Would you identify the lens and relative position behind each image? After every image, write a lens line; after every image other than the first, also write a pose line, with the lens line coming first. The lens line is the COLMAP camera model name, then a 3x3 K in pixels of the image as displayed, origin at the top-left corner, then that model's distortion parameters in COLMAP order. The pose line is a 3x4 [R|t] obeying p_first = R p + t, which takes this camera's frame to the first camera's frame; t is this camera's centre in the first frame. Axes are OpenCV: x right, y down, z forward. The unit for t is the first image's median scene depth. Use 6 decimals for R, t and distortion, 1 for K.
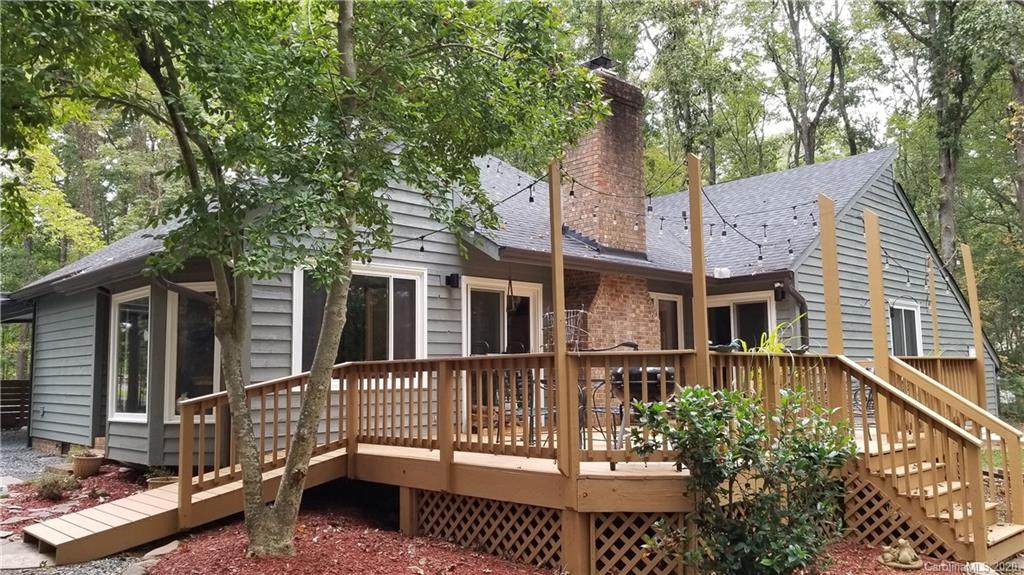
lens RADIAL K [[778.8, 0, 512.0], [0, 778.8, 287.5], [0, 0, 1]] dist [0.128837, -0.258690]
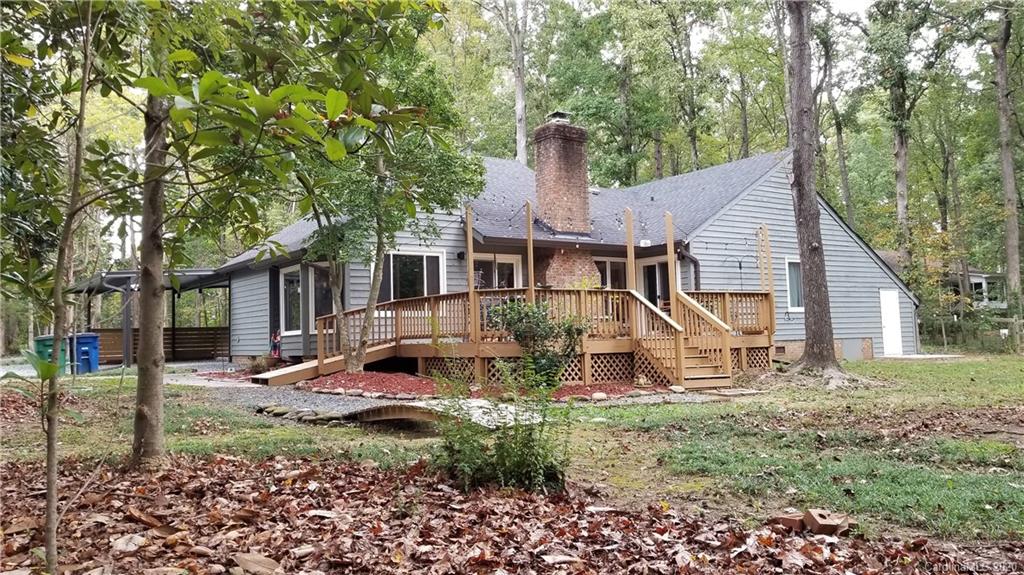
lens RADIAL K [[778.8, 0, 512.0], [0, 778.8, 287.5], [0, 0, 1]] dist [0.128837, -0.258690]
pose [[0.987796, -0.024894, -0.153749, 0.310956], [0.032462, 0.998372, 0.046907, -0.016291], [0.152331, -0.051326, 0.986996, -0.728026]]
